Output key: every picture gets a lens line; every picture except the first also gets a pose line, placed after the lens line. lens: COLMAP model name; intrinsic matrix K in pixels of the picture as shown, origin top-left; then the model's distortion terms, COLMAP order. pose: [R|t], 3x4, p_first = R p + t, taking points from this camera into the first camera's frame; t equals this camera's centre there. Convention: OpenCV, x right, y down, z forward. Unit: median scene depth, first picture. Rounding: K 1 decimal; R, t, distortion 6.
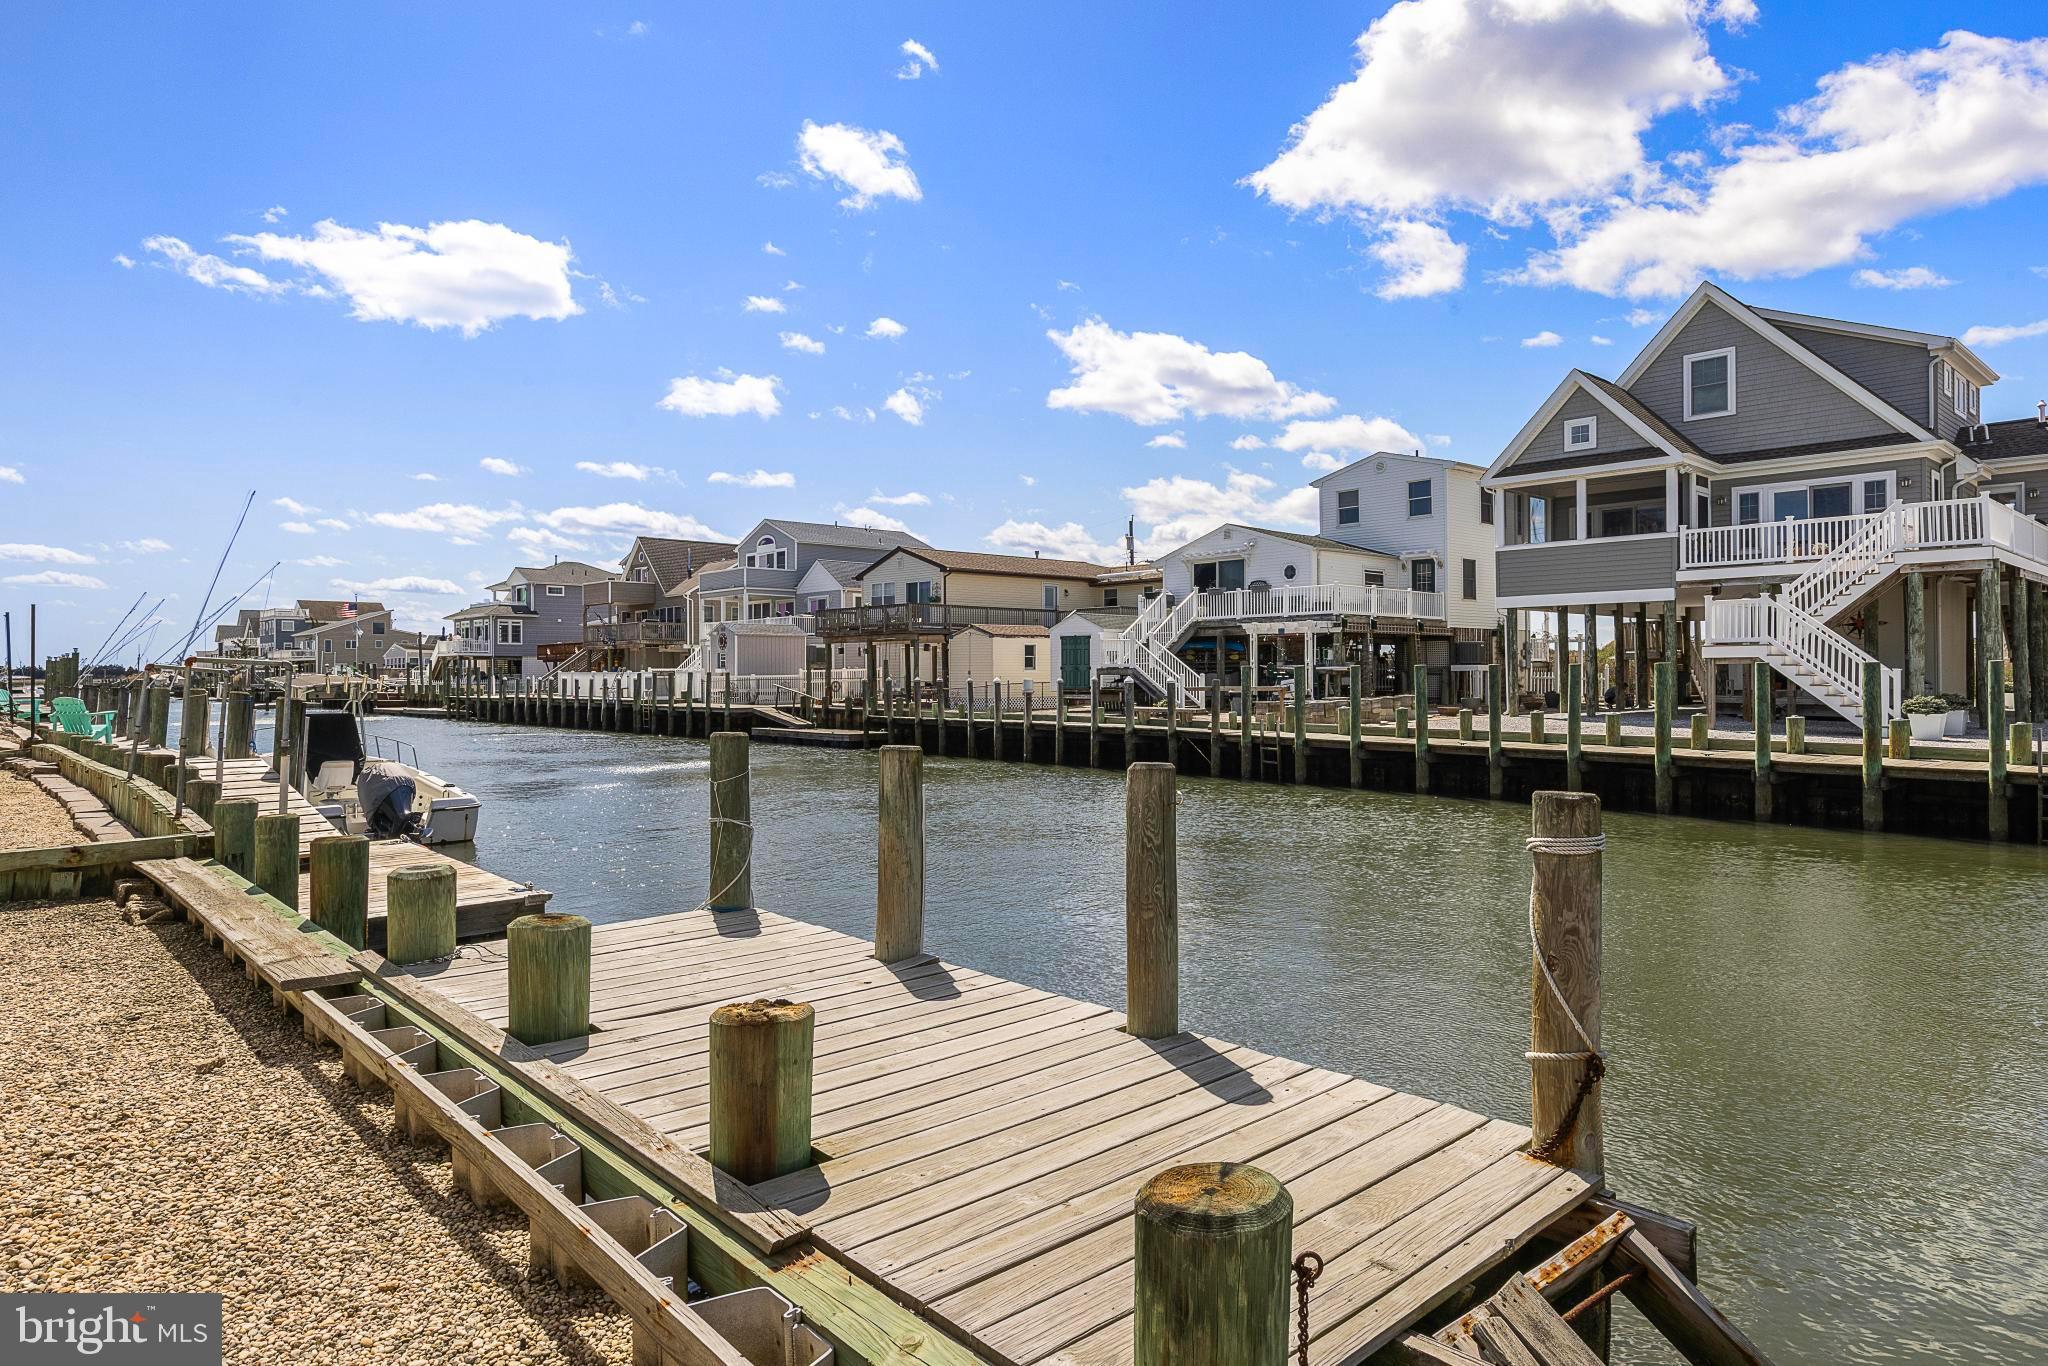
lens RADIAL K [[1186.7, 0, 1038.2], [0, 1186.7, 673.9], [0, 0, 1]] dist [0.004317, 0.003023]
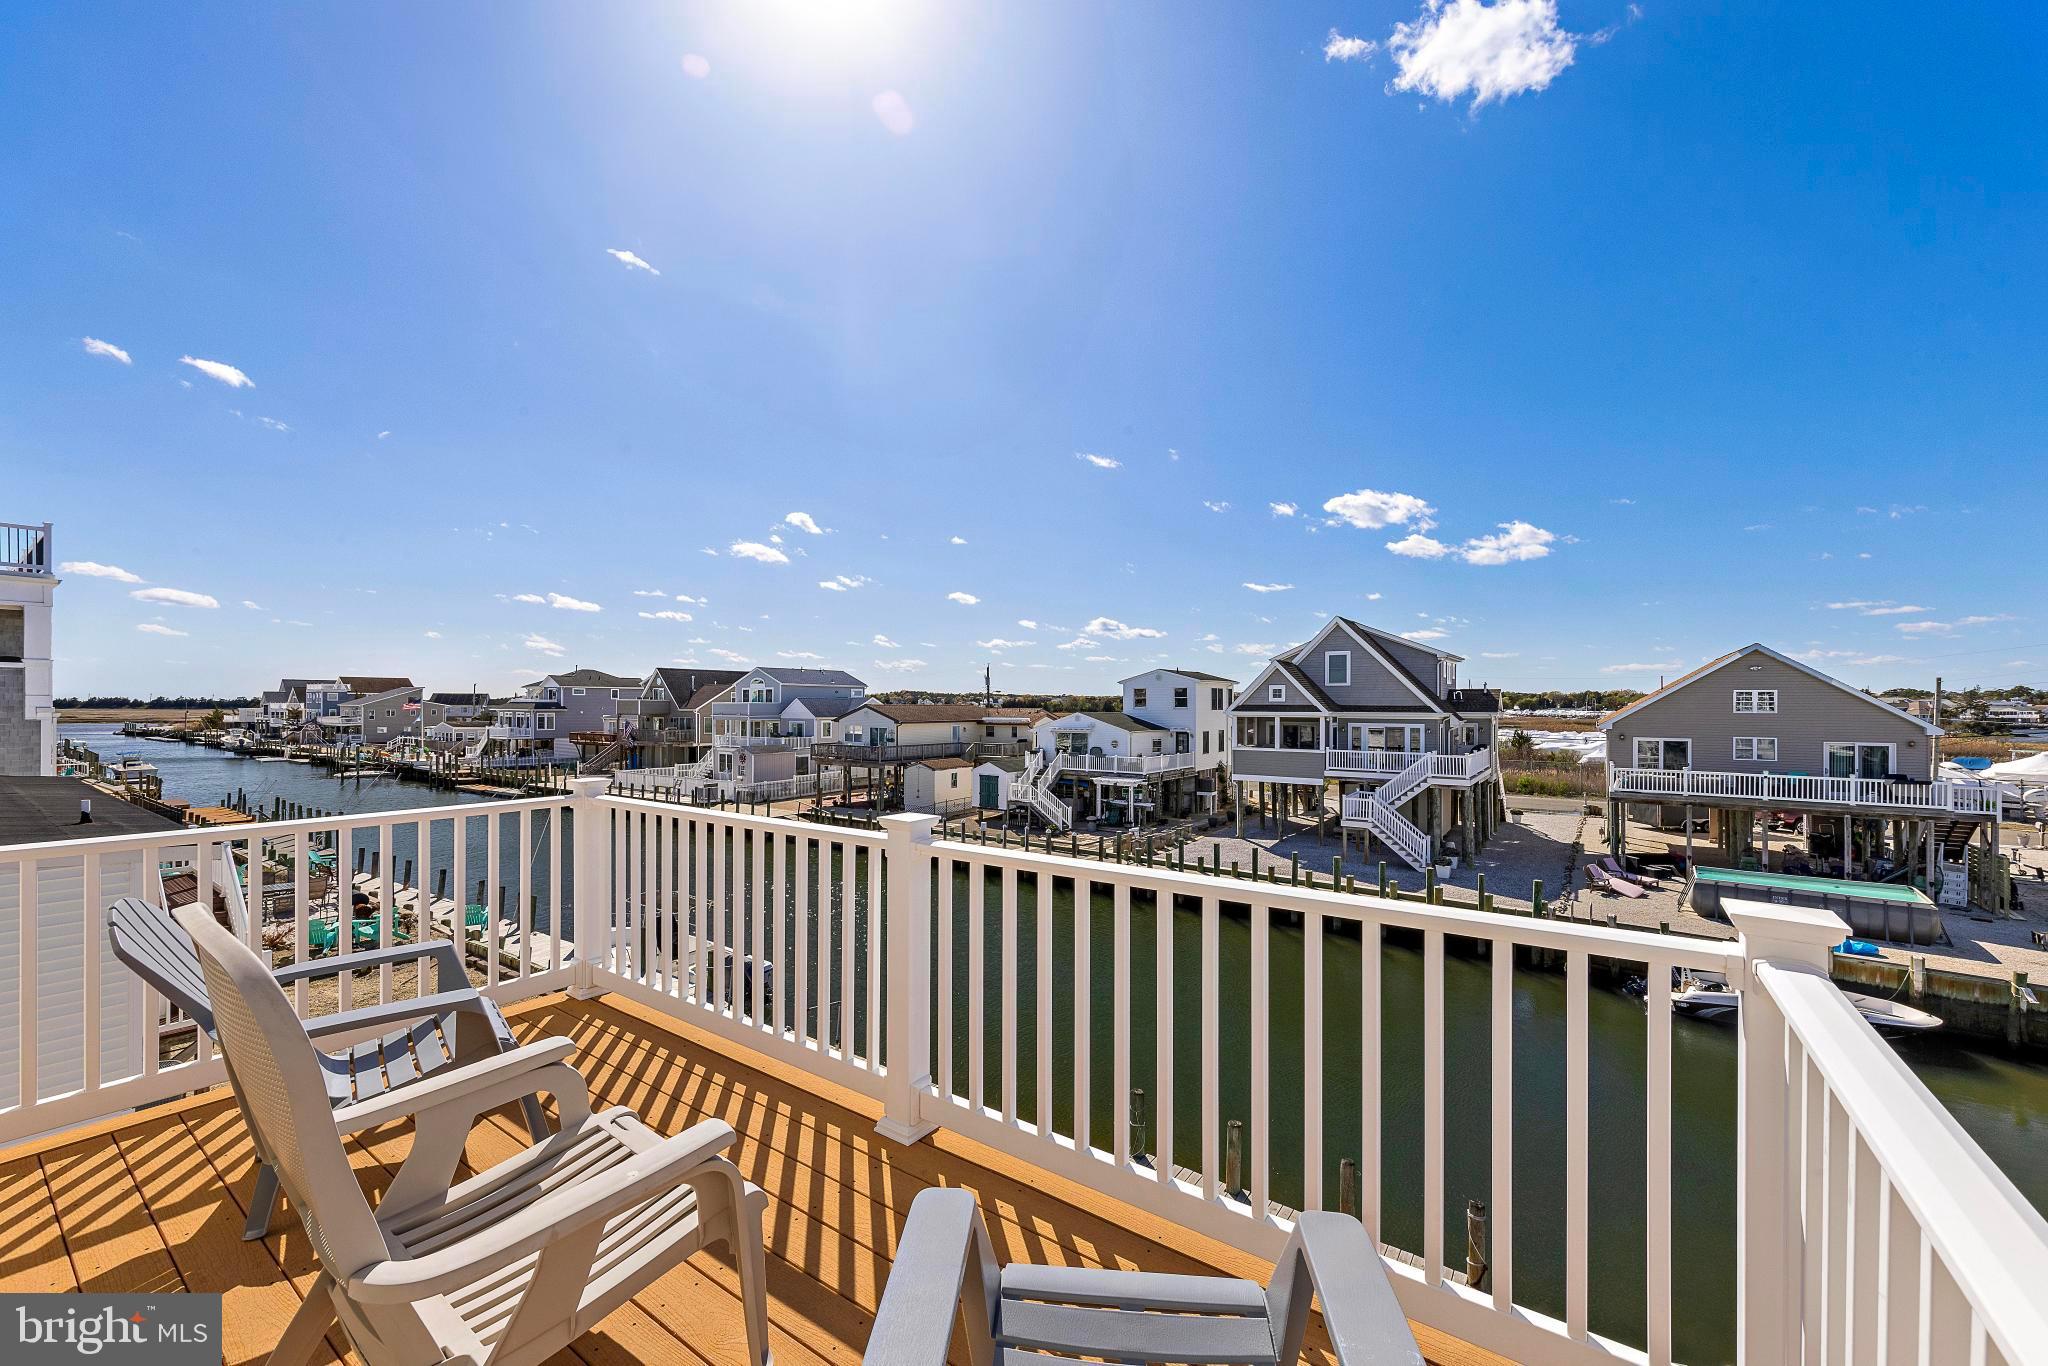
lens RADIAL K [[794.8, 0, 1029.1], [0, 794.8, 701.0], [0, 0, 1]] dist [0.001378, 0.000402]
pose [[0.979118, 0.007965, 0.203139, -0.156640], [-0.008262, 0.999966, 0.000616, -0.151458], [-0.203127, -0.002281, 0.979150, -0.137924]]
